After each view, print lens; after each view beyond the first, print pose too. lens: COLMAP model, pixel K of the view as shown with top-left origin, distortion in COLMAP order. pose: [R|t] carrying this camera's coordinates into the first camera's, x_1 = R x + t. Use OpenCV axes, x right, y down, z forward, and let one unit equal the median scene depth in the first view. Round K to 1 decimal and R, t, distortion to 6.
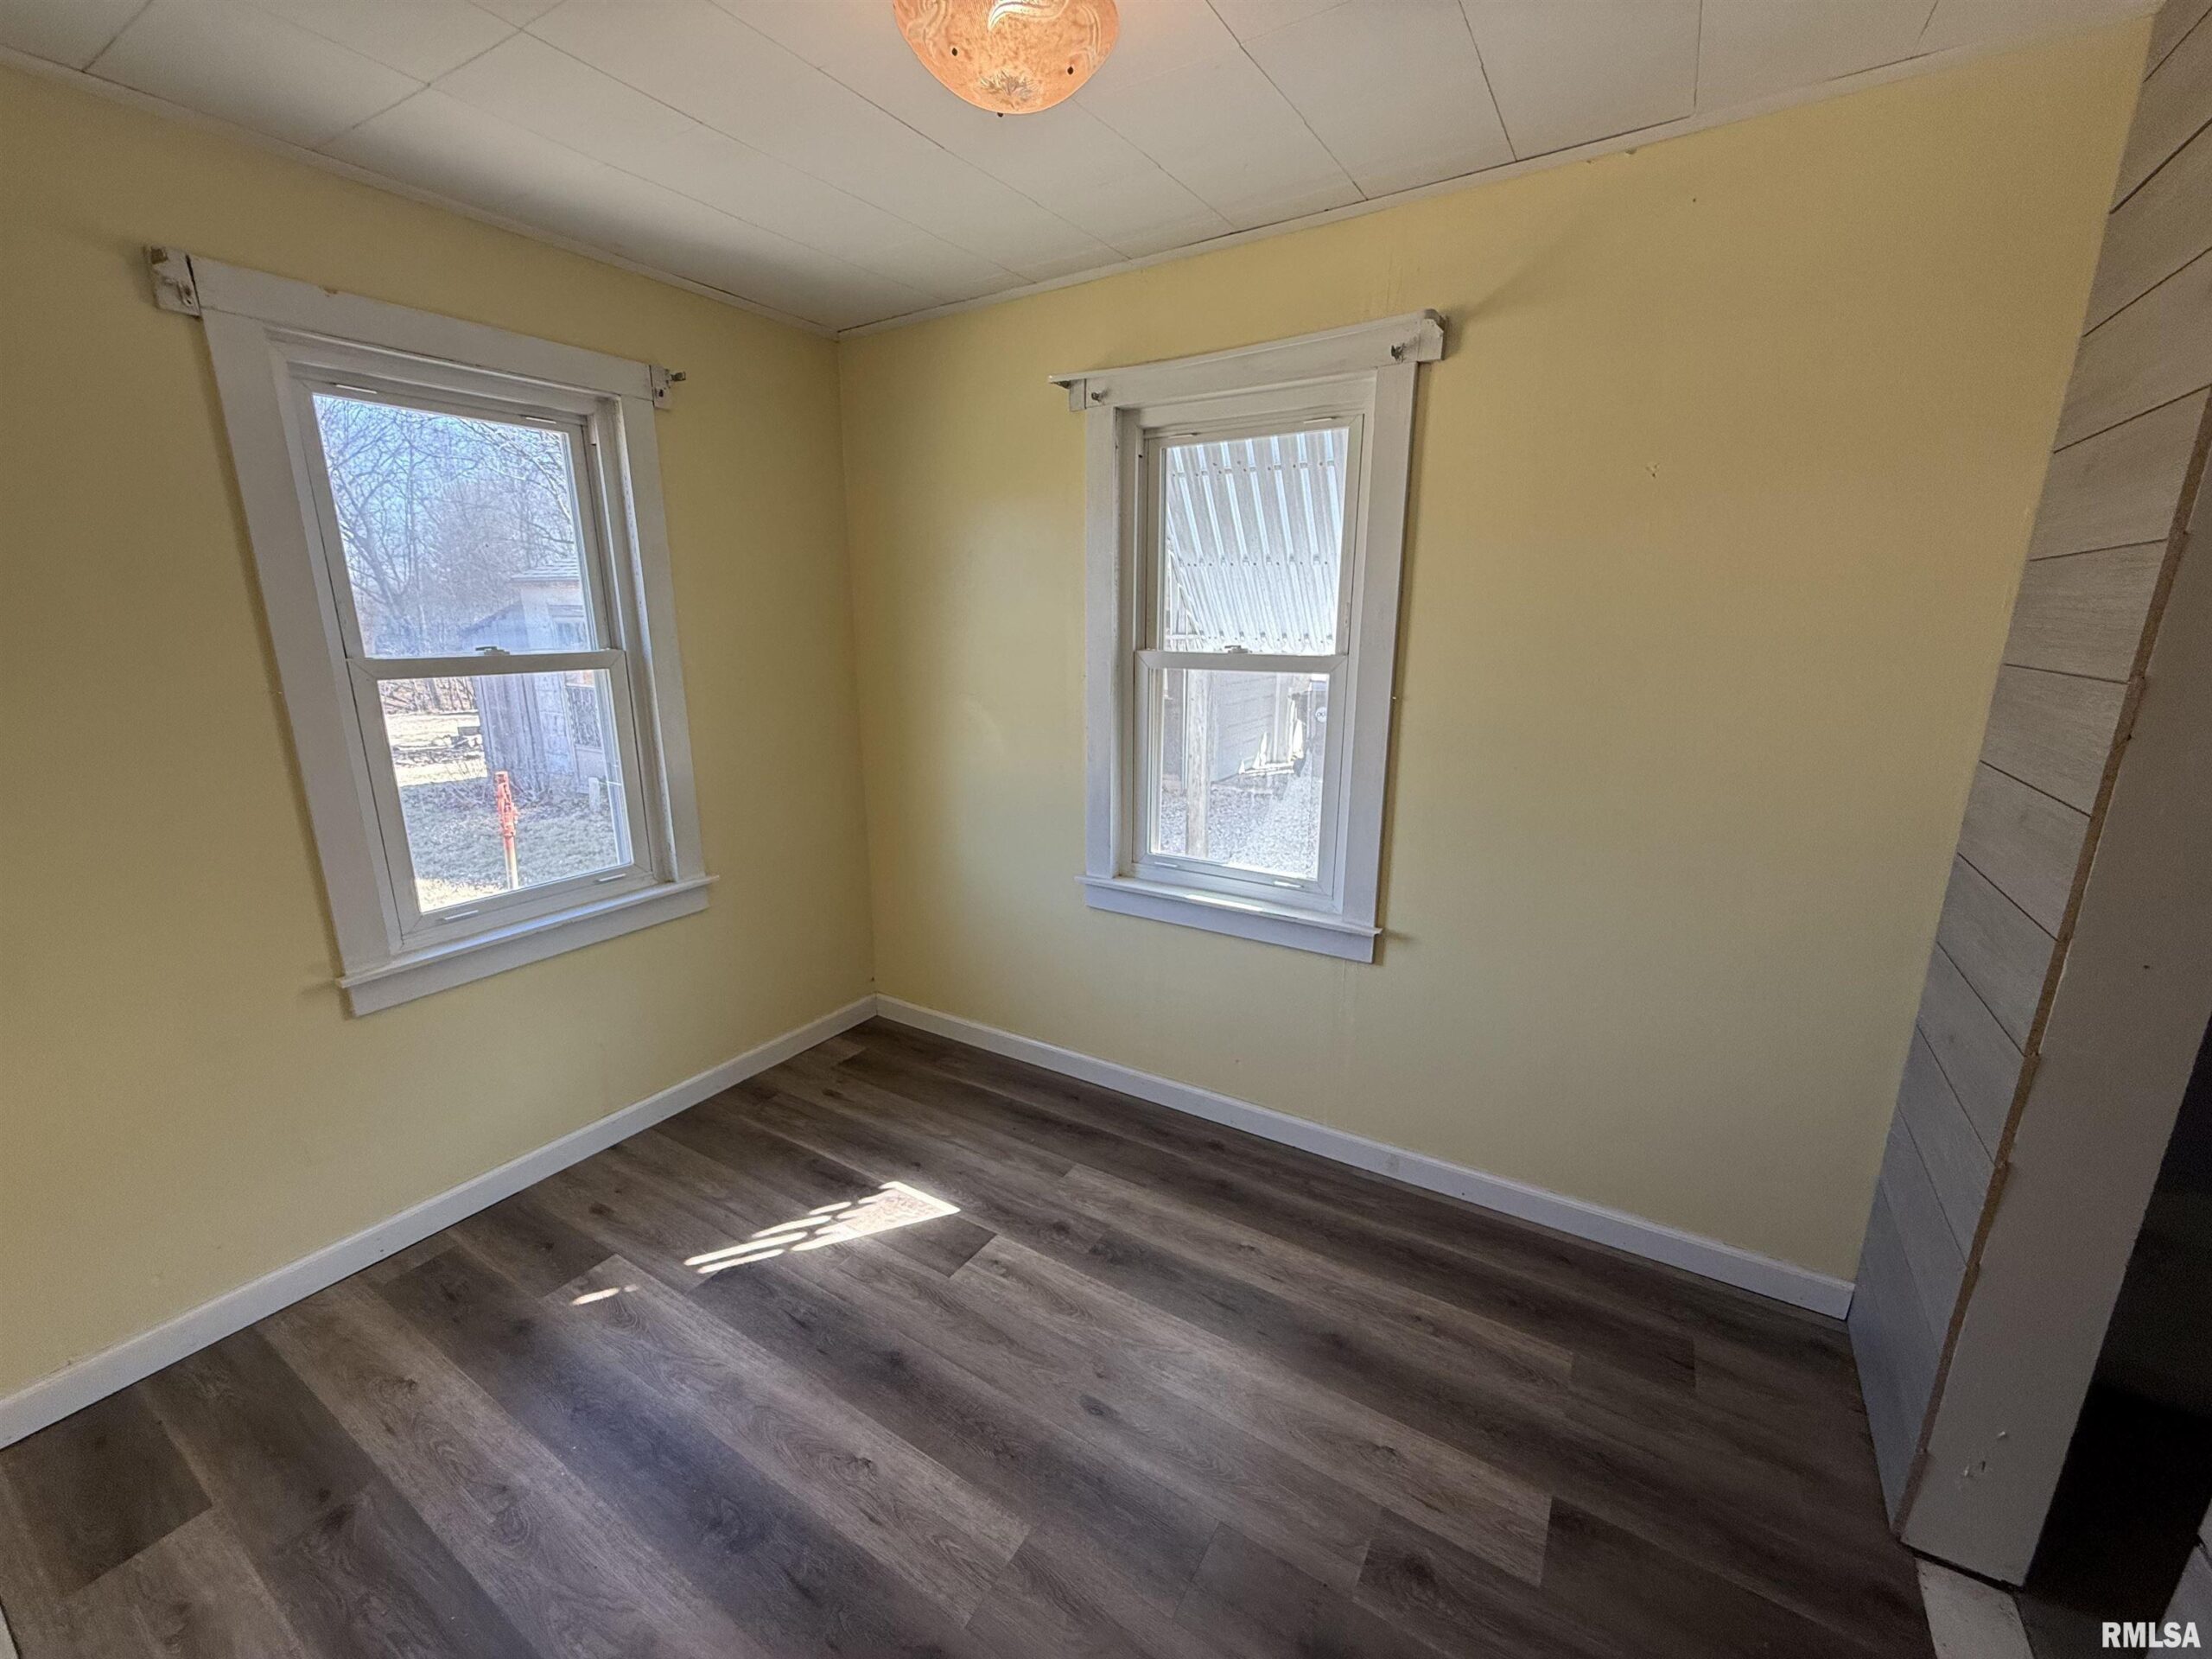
lens RADIAL K [[881.7, 0, 1102.3], [0, 881.7, 831.8], [0, 0, 1]] dist [-0.000372, 0.000346]
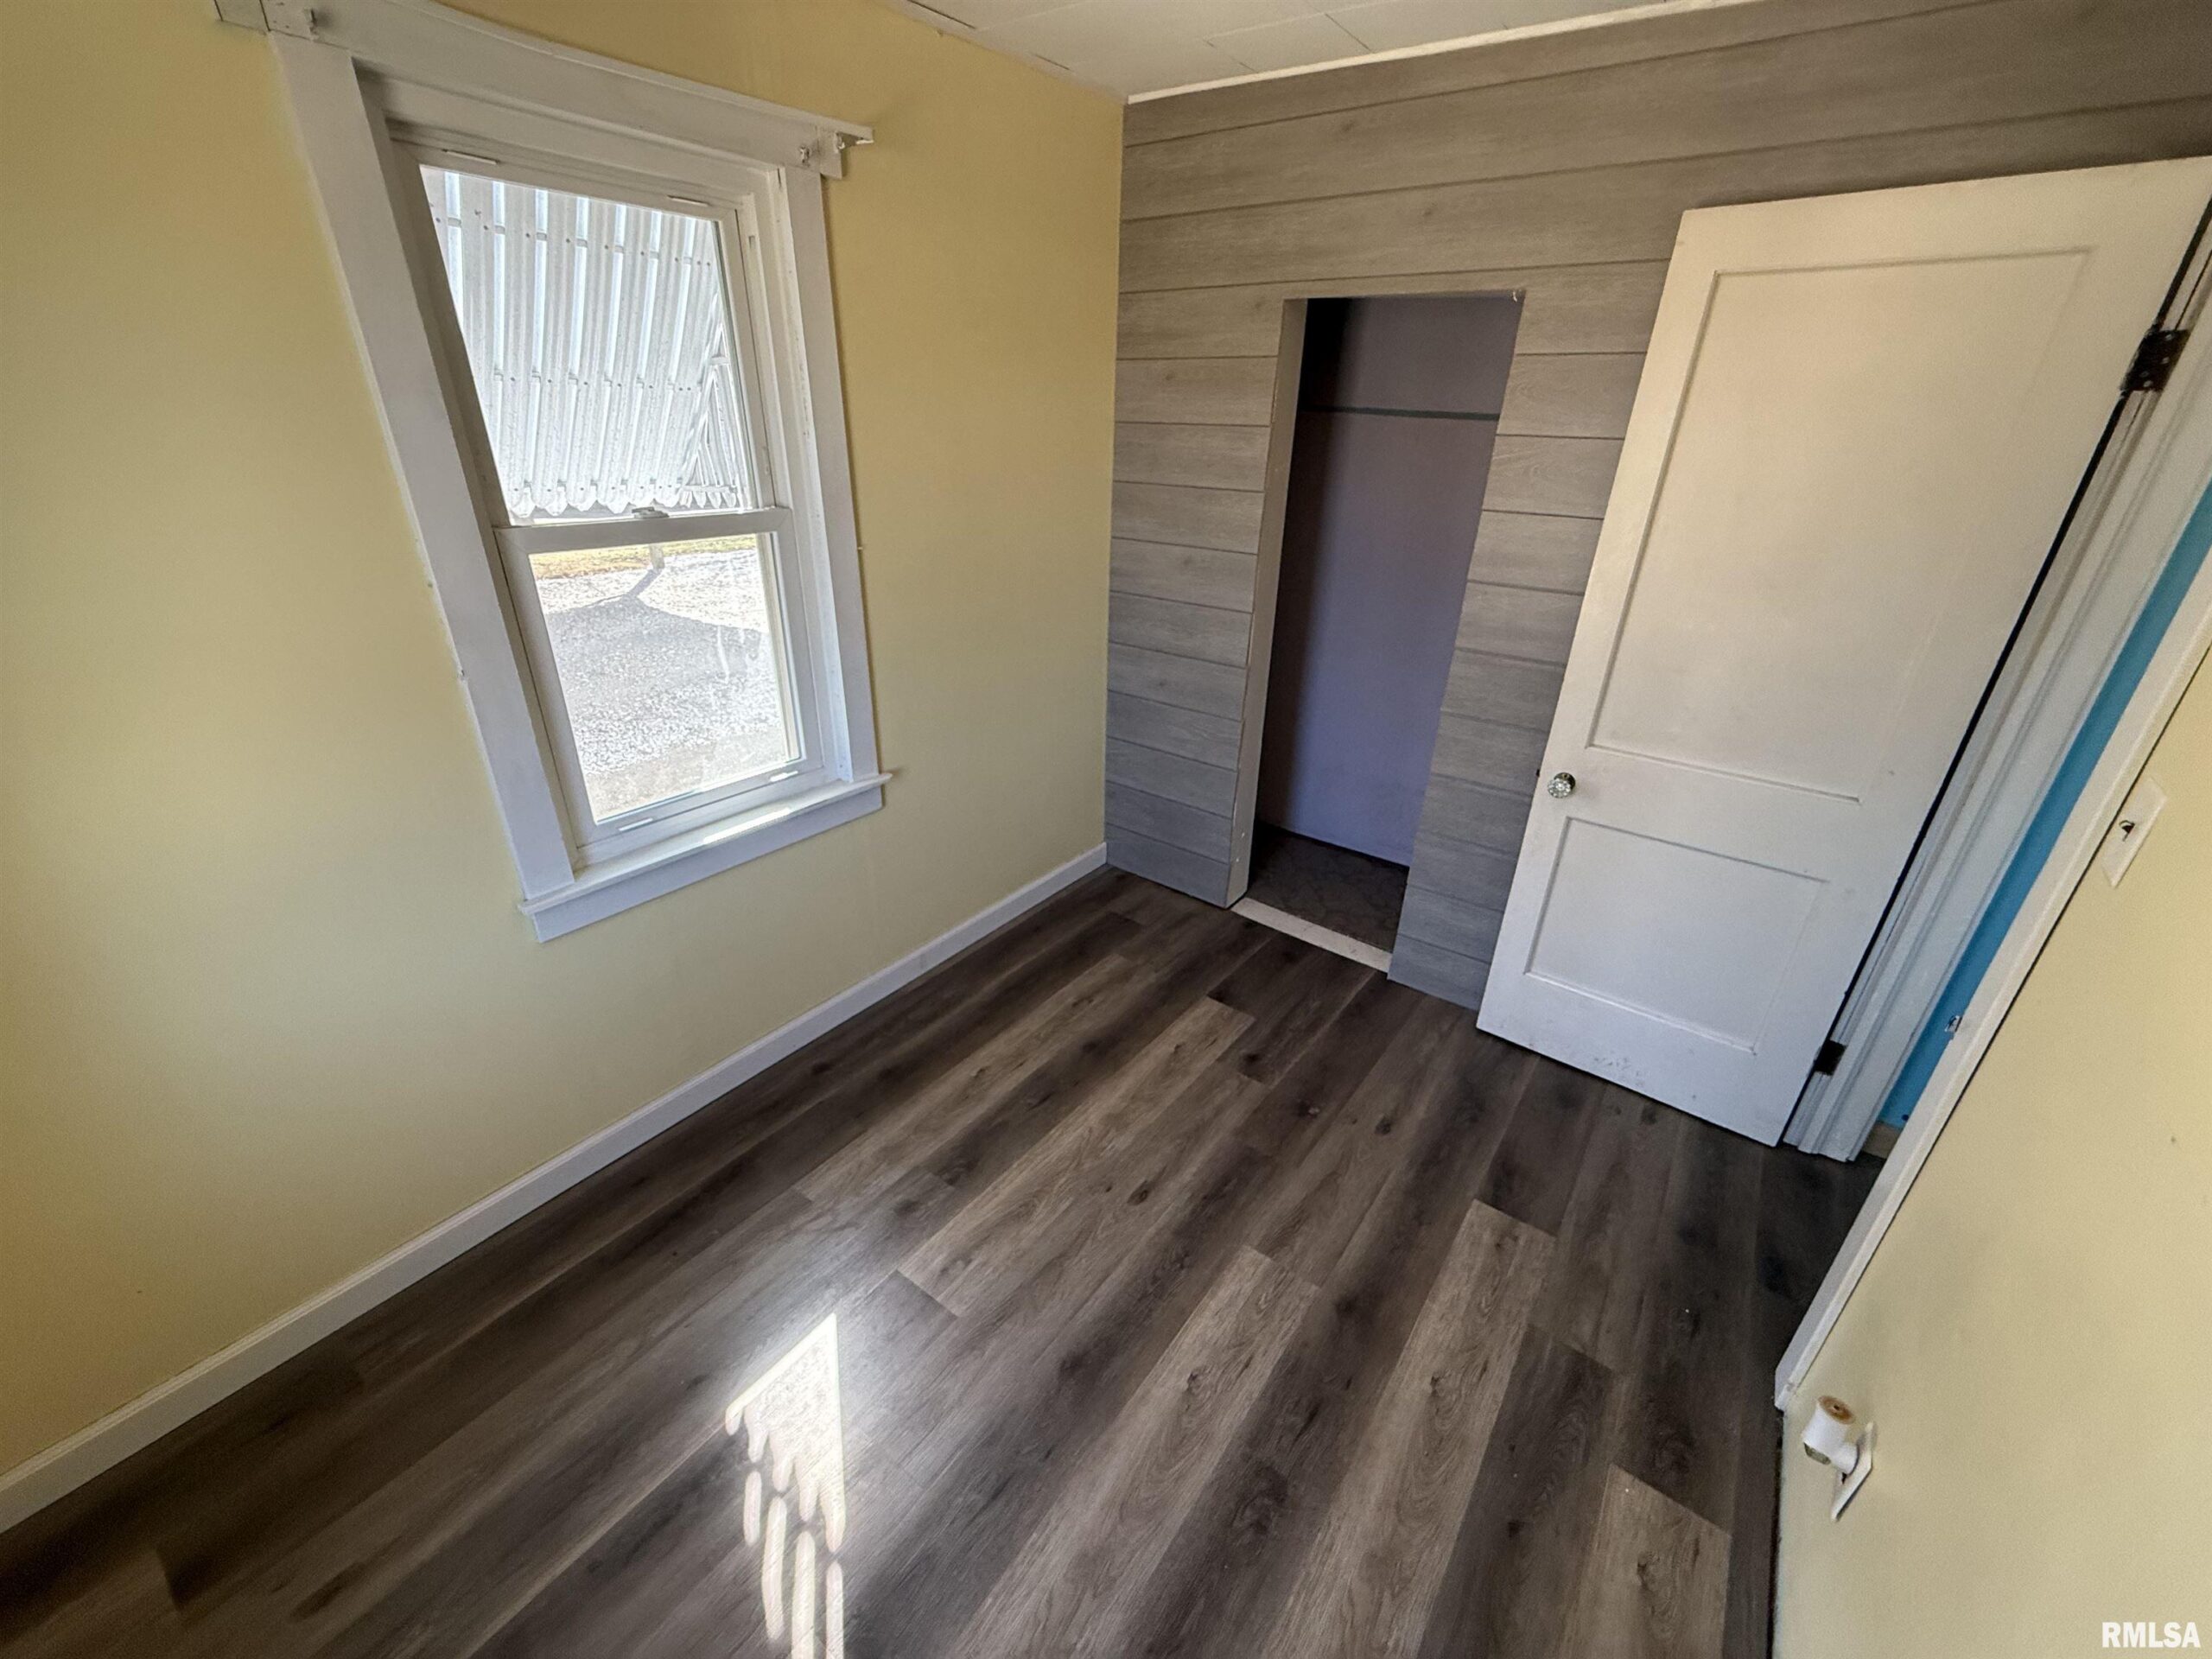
lens RADIAL K [[881.7, 0, 1102.3], [0, 881.7, 831.8], [0, 0, 1]] dist [-0.000372, 0.000346]
pose [[0.087508, -0.424728, 0.901082, -0.758779], [0.218052, 0.890783, 0.398698, -0.225513], [-0.972006, 0.161593, 0.170563, 0.676844]]
